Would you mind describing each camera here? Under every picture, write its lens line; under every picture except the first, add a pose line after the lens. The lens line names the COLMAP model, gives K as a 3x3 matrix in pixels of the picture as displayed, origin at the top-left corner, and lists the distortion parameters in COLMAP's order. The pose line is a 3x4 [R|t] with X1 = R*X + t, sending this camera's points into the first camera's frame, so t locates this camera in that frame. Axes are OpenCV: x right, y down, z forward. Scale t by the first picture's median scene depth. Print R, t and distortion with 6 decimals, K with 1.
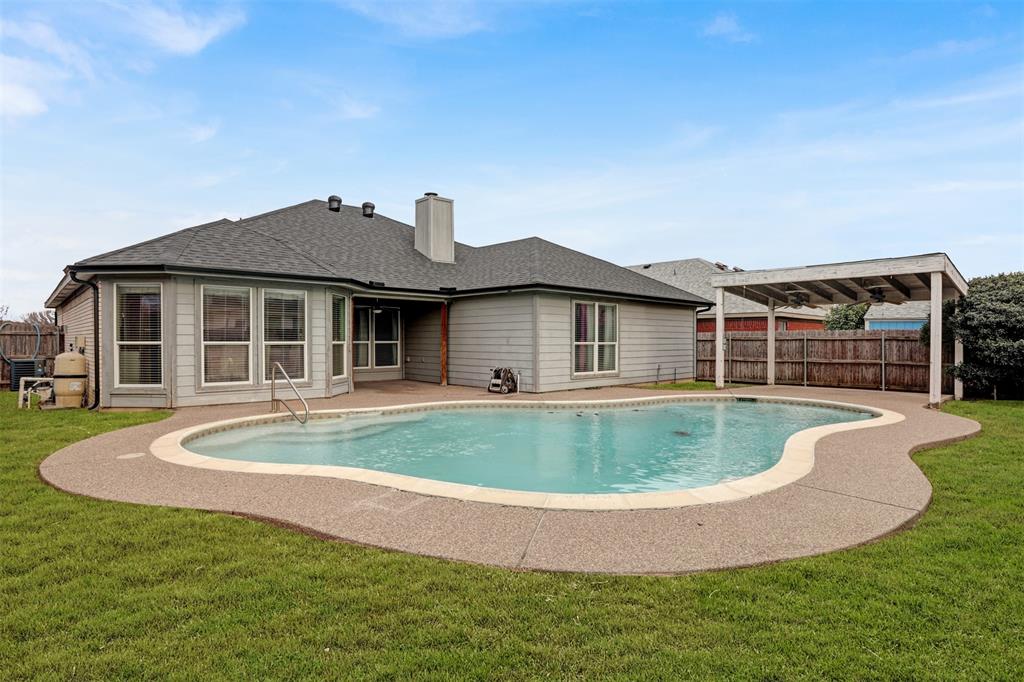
lens RADIAL K [[548.3, 0, 517.7], [0, 548.3, 350.0], [0, 0, 1]] dist [-0.051973, 0.024345]
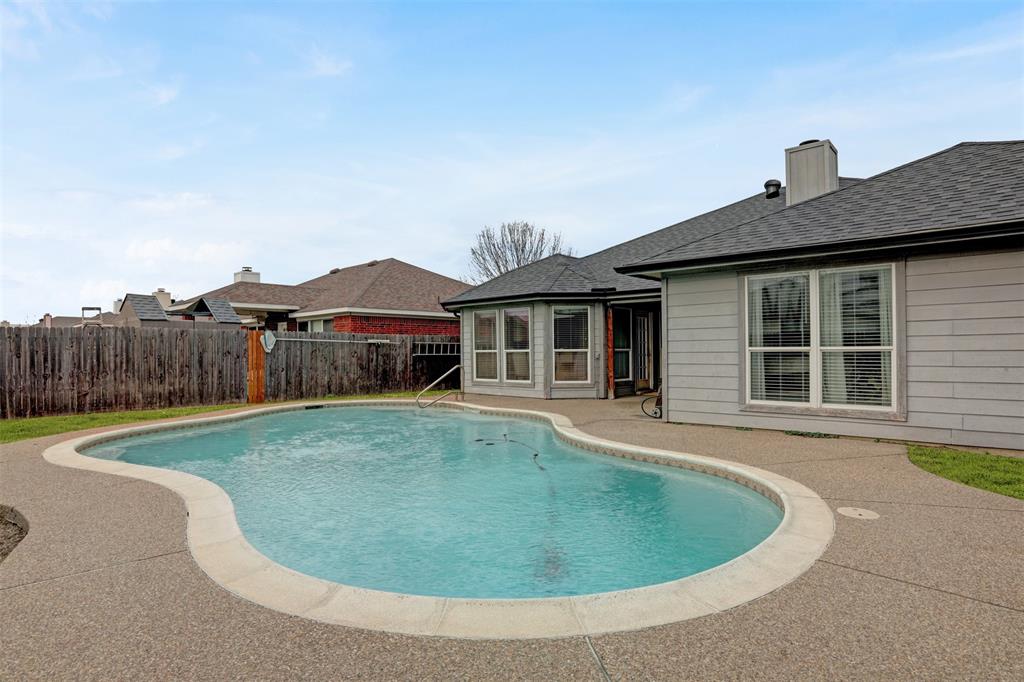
lens RADIAL K [[548.3, 0, 523.0], [0, 548.3, 340.5], [0, 0, 1]] dist [-0.051973, 0.024345]
pose [[0.099289, -0.020427, -0.994849, 0.598317], [-0.005200, 0.999765, -0.021047, -0.007534], [0.995045, 0.007263, 0.099159, 0.644179]]
